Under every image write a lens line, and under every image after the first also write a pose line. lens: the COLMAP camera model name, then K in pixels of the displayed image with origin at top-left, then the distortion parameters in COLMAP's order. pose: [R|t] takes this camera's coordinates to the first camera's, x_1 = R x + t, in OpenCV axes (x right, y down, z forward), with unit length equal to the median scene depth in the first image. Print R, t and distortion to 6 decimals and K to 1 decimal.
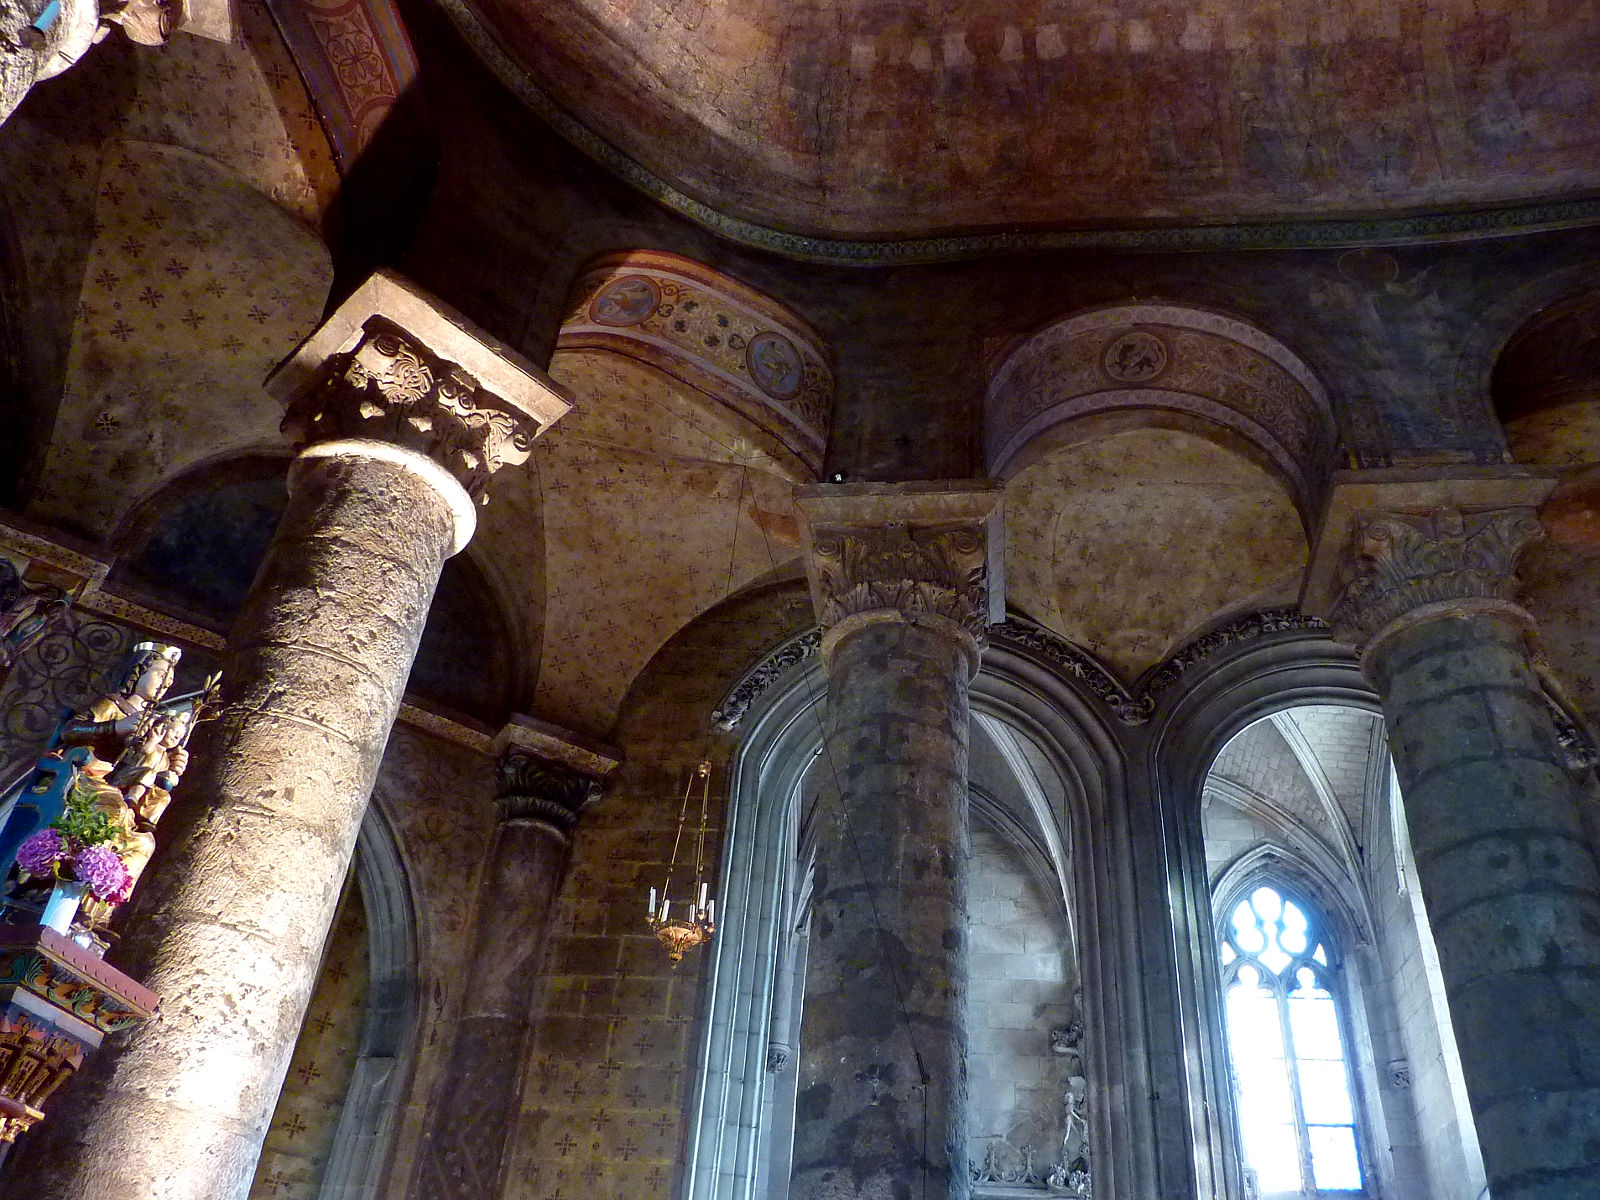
lens RADIAL K [[1270.5, 0, 876.4], [0, 1270.5, 634.5], [0, 0, 1]] dist [-0.021571, -0.015067]
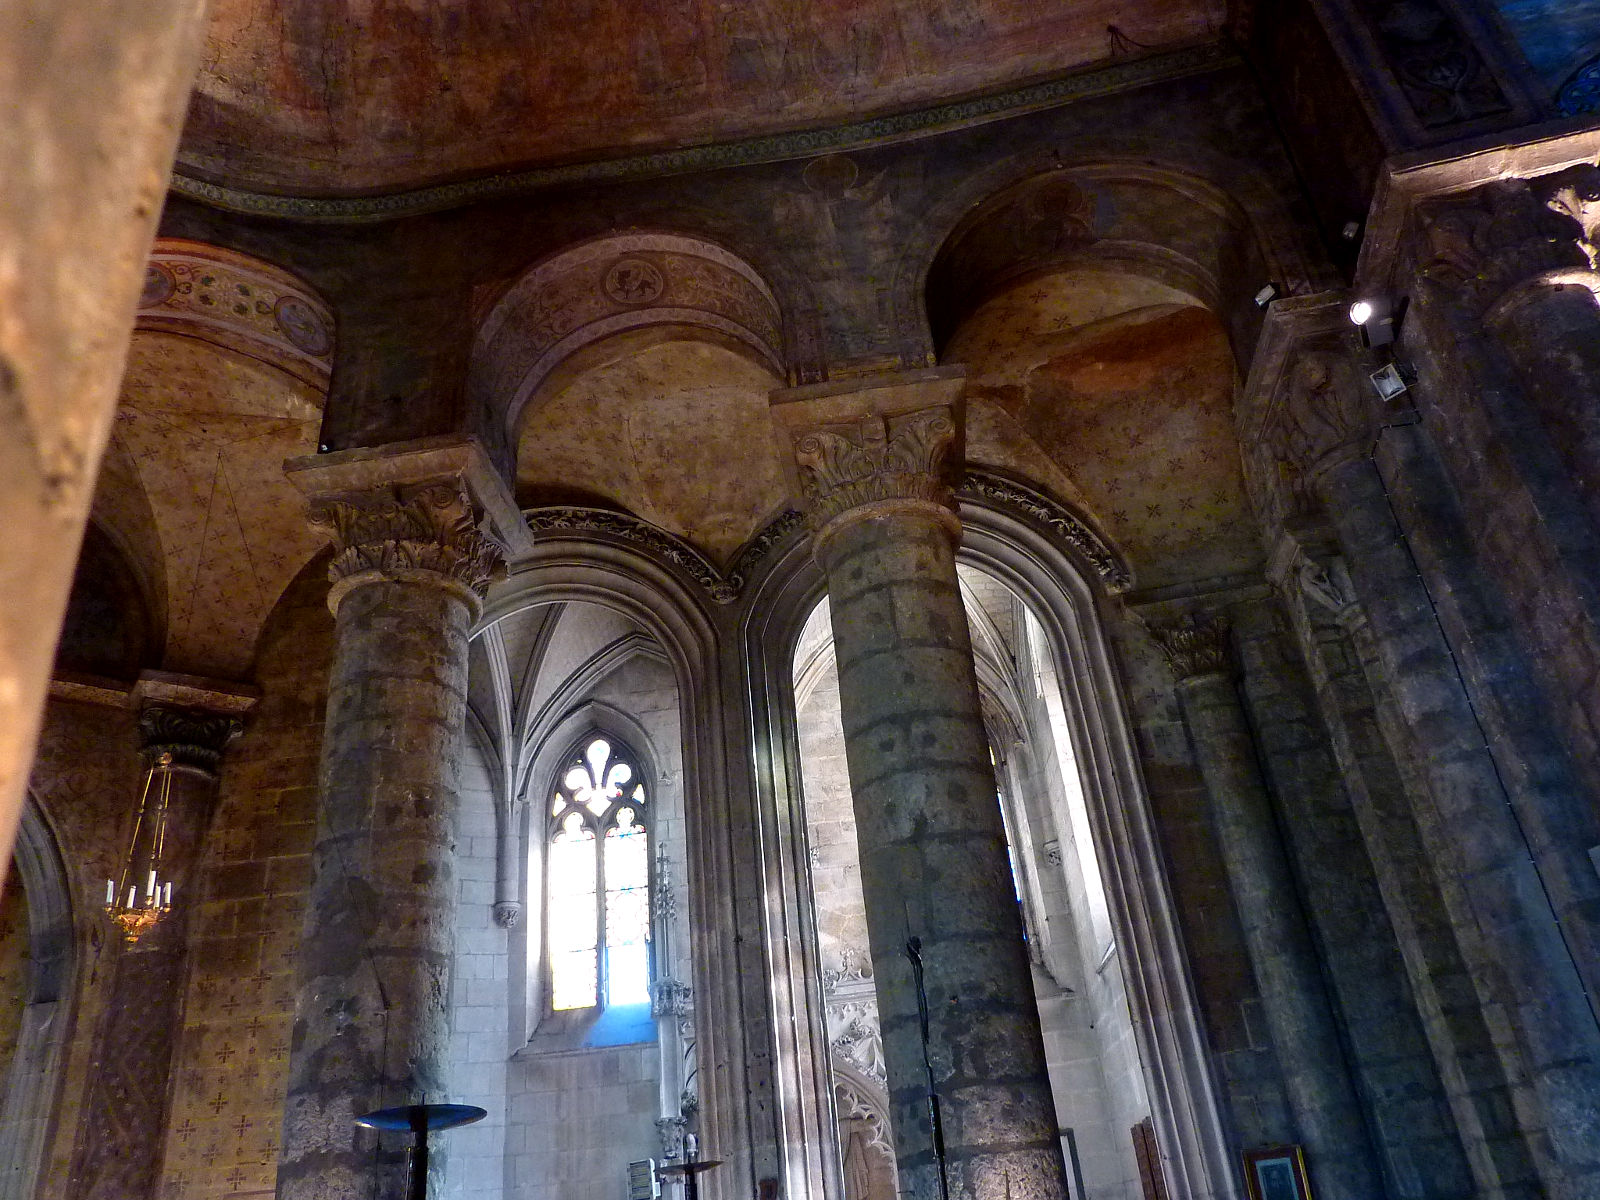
lens RADIAL K [[1183.4, 0, 811.8], [0, 1183.4, 591.3], [0, 0, 1]] dist [-0.027028, -0.005498]
pose [[0.989873, -0.128383, 0.060570, 0.250994], [0.120336, 0.985245, 0.121705, -0.063027], [-0.075301, -0.113184, 0.990716, -0.024466]]
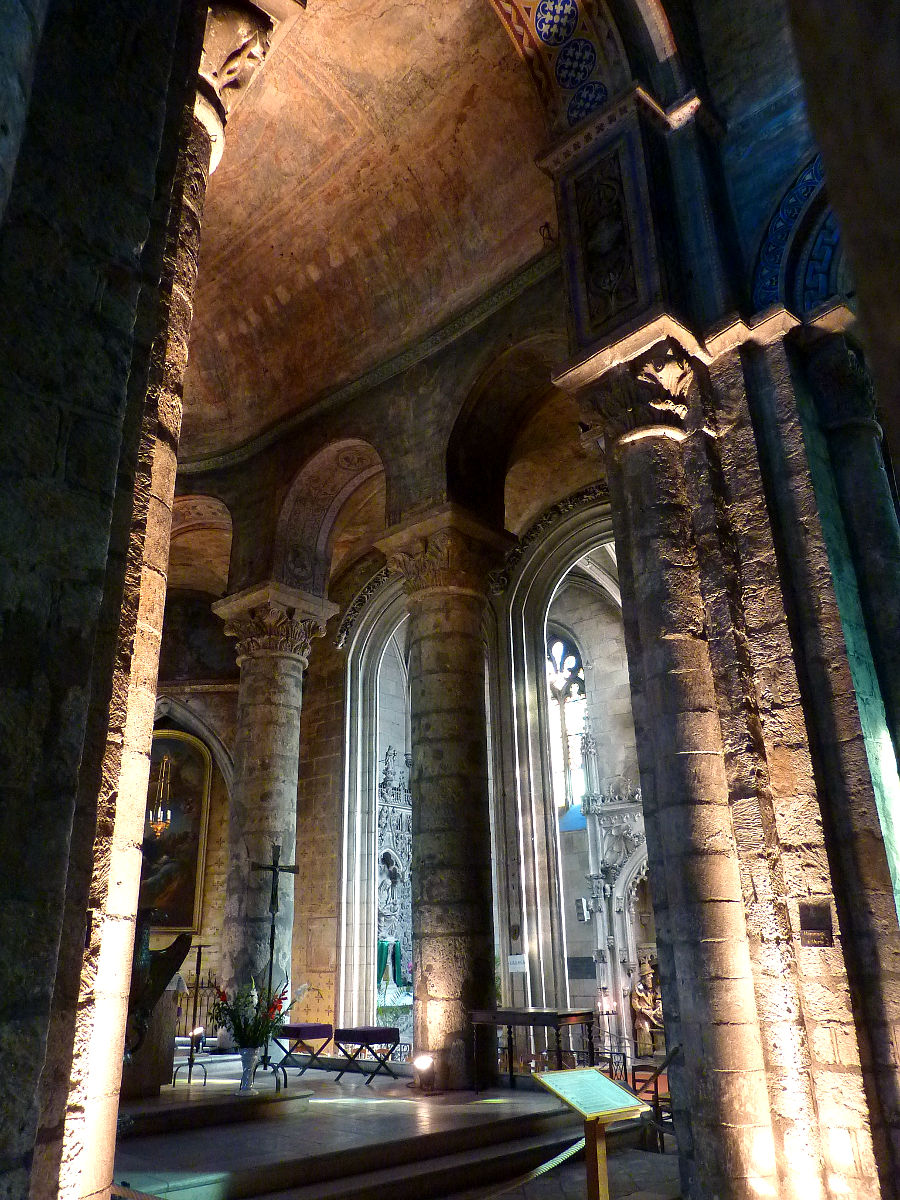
lens RADIAL K [[887.6, 0, 449.6], [0, 887.6, 590.4], [0, 0, 1]] dist [-0.027028, -0.005498]
pose [[0.812079, -0.283556, -0.510023, 0.932212], [0.394174, 0.911019, 0.121123, -0.137655], [0.430295, -0.299399, 0.851590, -0.150391]]
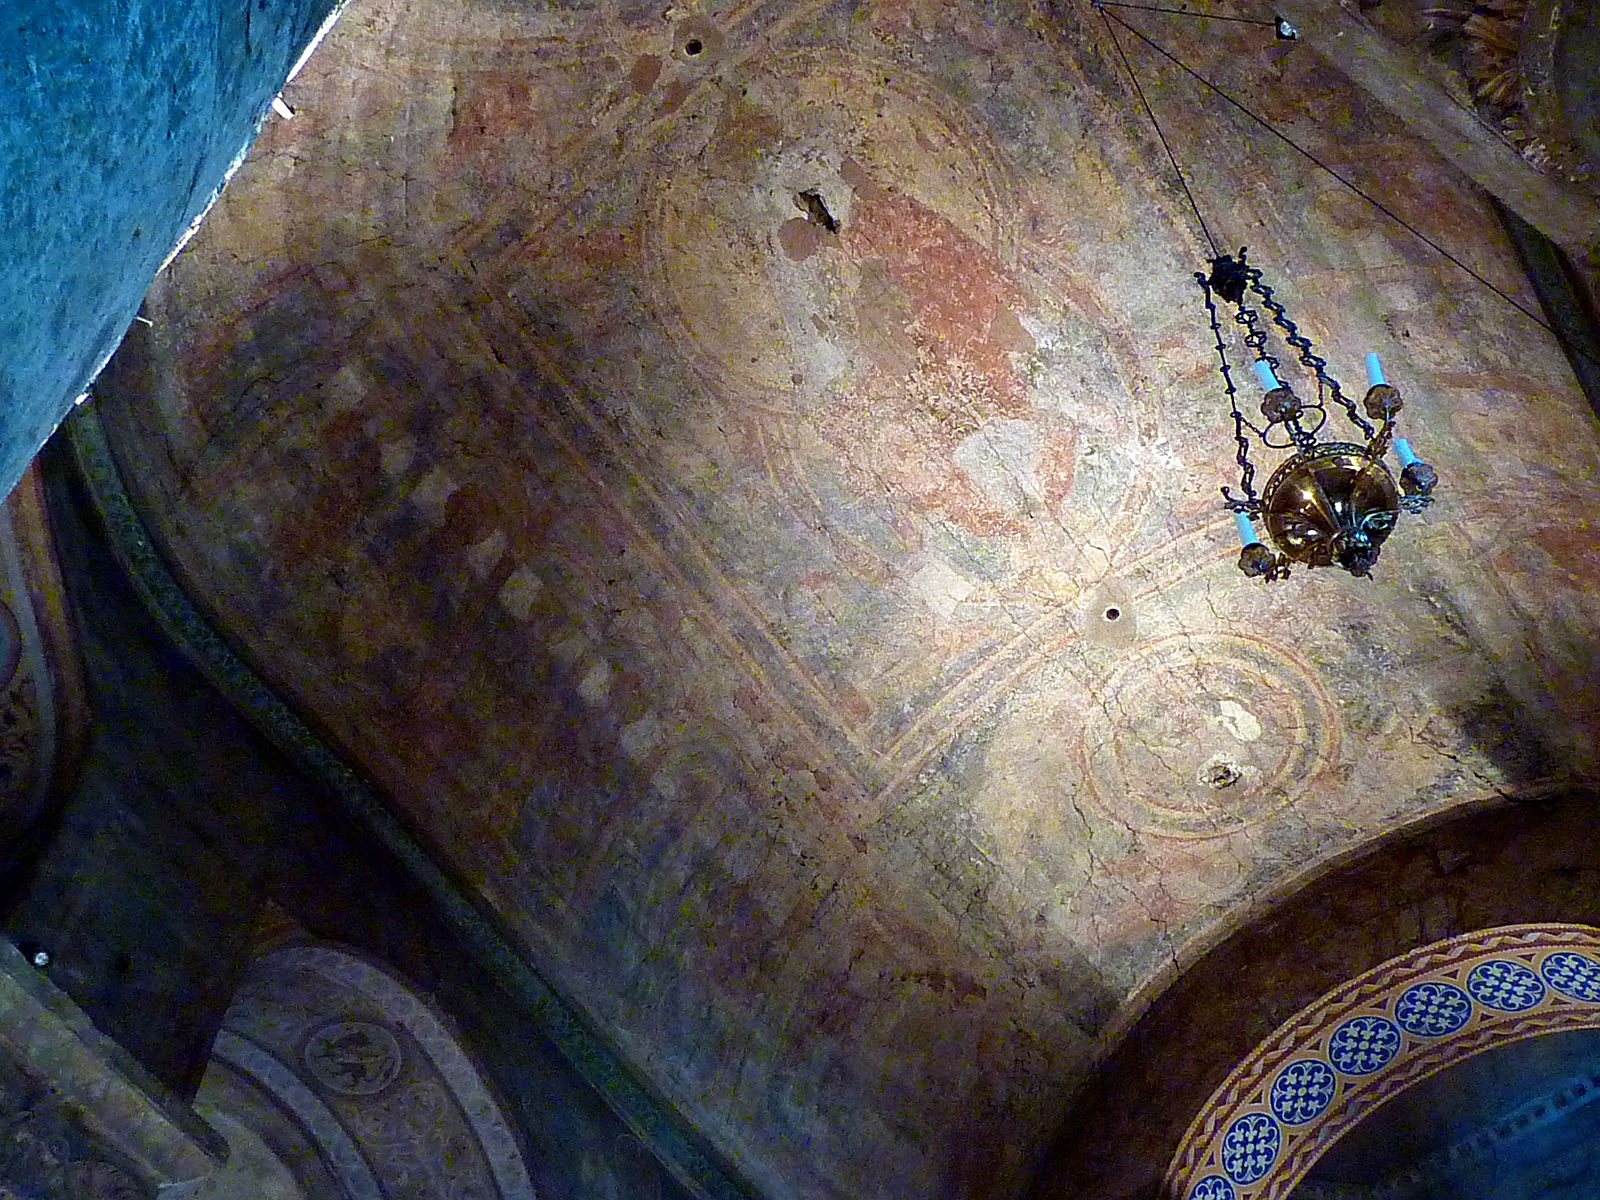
lens RADIAL K [[2107.9, 0, 813.8], [0, 2107.9, 593.4], [0, 0, 1]] dist [0.017162, 0.000000]
pose [[0.463480, 0.740910, 0.486044, -0.372975], [-0.504082, 0.671571, -0.543041, 0.086768], [-0.728757, 0.006682, 0.684740, 0.089015]]
